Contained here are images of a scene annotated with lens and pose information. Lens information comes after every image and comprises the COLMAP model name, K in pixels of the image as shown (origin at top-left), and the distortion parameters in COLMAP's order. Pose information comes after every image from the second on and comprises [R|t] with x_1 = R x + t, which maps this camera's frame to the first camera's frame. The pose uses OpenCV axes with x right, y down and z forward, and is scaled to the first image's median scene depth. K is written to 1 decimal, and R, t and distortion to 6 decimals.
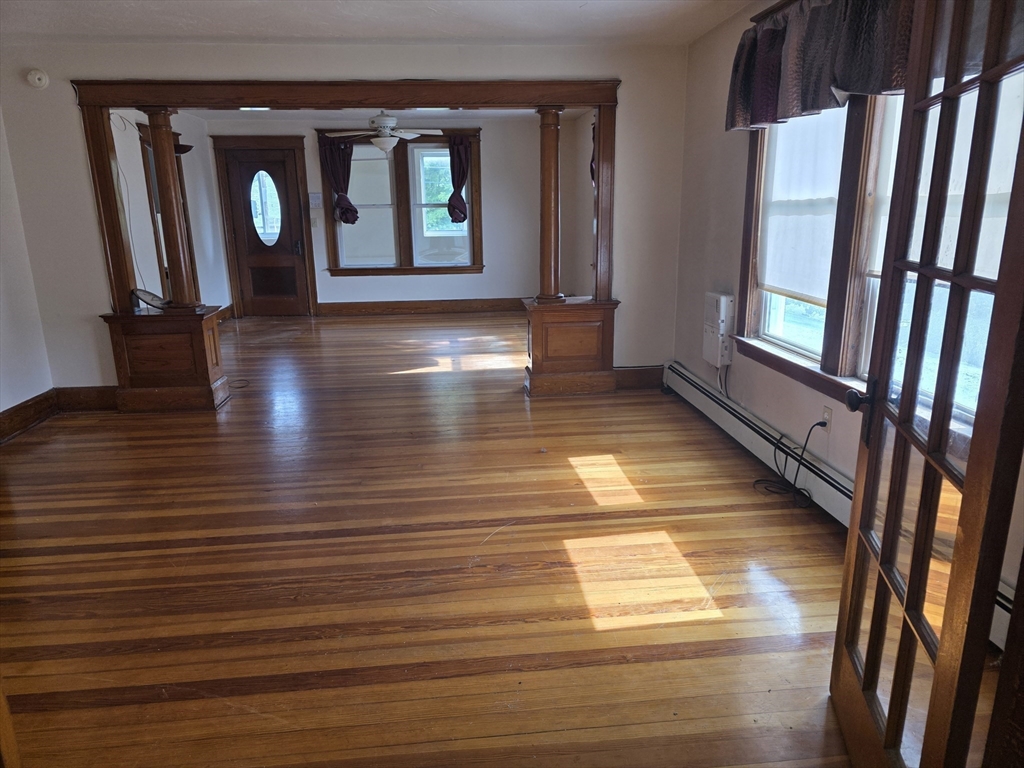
lens RADIAL K [[692.5, 0, 511.6], [0, 692.5, 391.3], [0, 0, 1]] dist [0.062615, -0.064809]
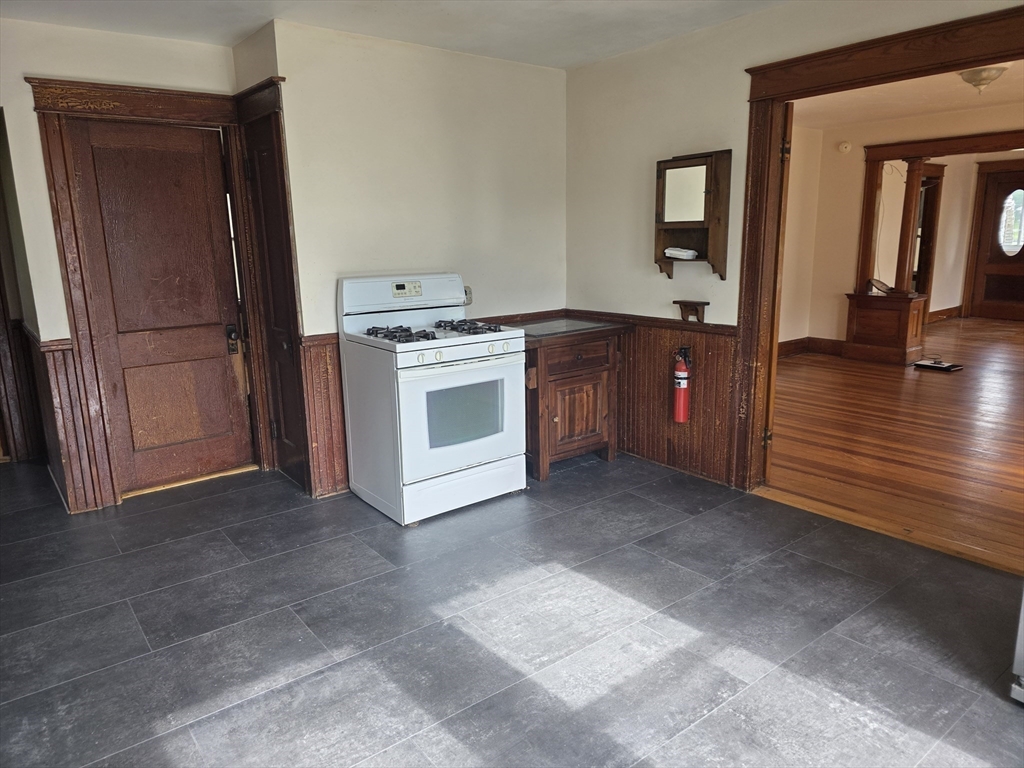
lens RADIAL K [[692.5, 0, 516.1], [0, 692.5, 383.3], [0, 0, 1]] dist [0.062615, -0.064809]
pose [[0.544385, 0.181040, -0.819066, 0.303720], [-0.204713, 0.975582, 0.079574, 0.104056], [0.813472, 0.124355, 0.568154, -0.424231]]
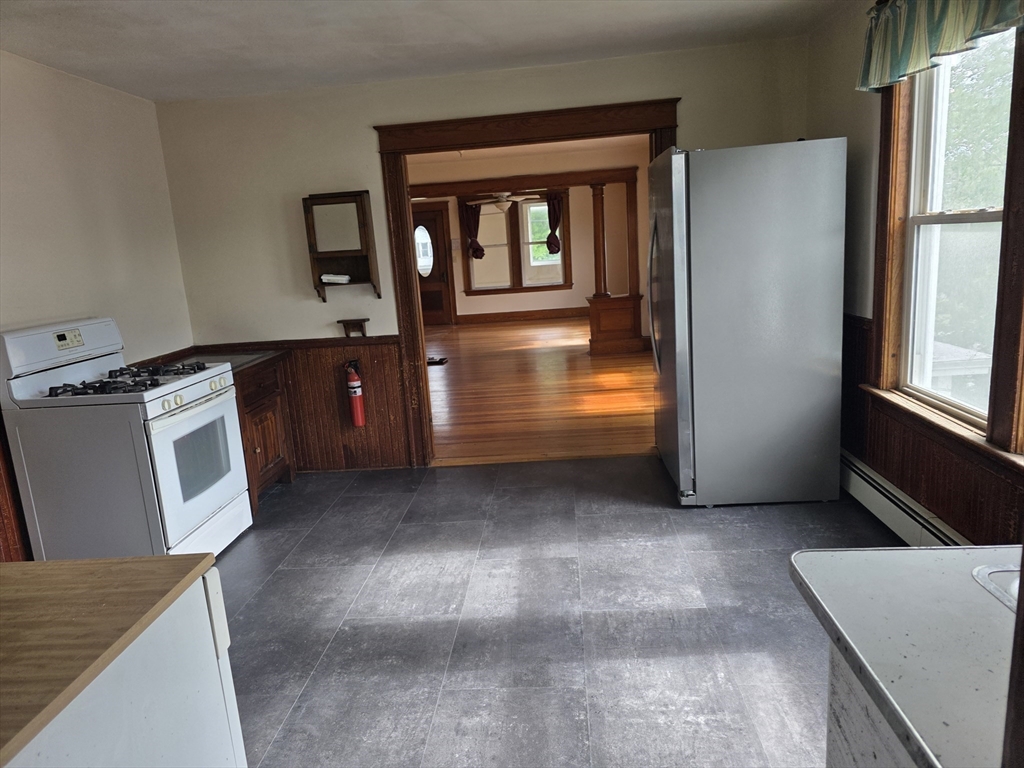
lens RADIAL K [[692.5, 0, 510.8], [0, 692.5, 388.3], [0, 0, 1]] dist [0.062615, -0.064809]
pose [[0.985933, -0.018446, -0.166122, 0.113071], [0.010354, 0.998723, -0.049444, 0.168021], [0.166822, 0.047028, 0.984865, -0.664422]]
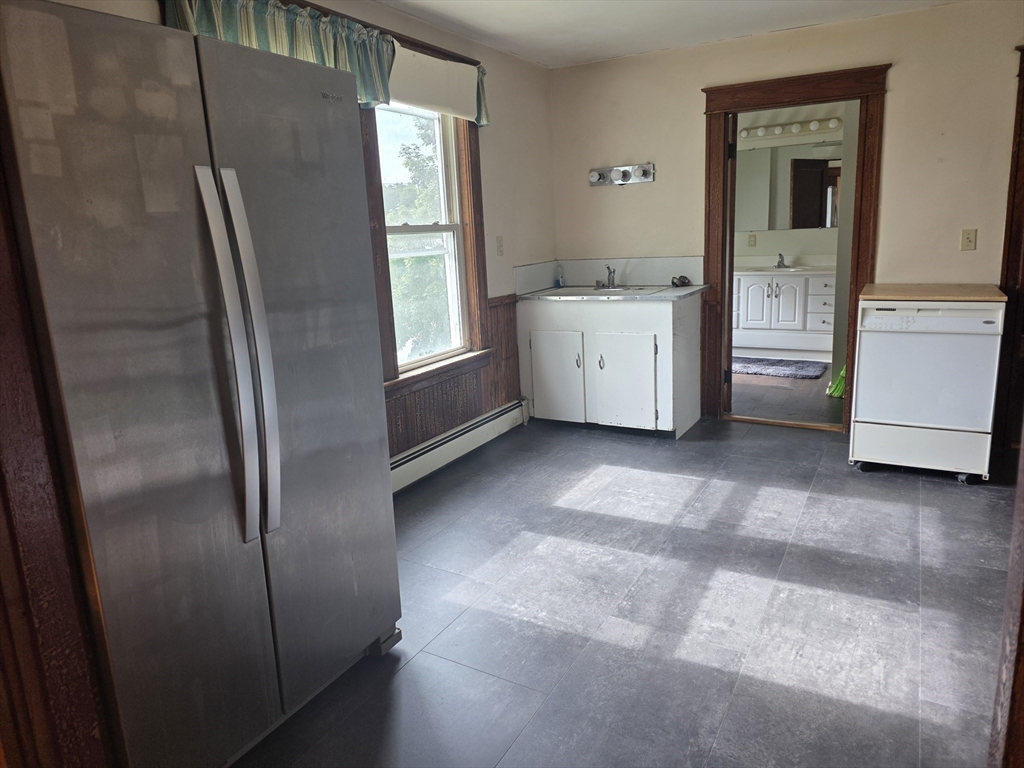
lens RADIAL K [[692.5, 0, 504.7], [0, 692.5, 380.0], [0, 0, 1]] dist [0.062615, -0.064809]
pose [[-0.814704, -0.071503, 0.575452, -0.137949], [0.206113, 0.891858, 0.402625, -0.065386], [-0.542010, 0.446629, -0.711862, 0.260366]]
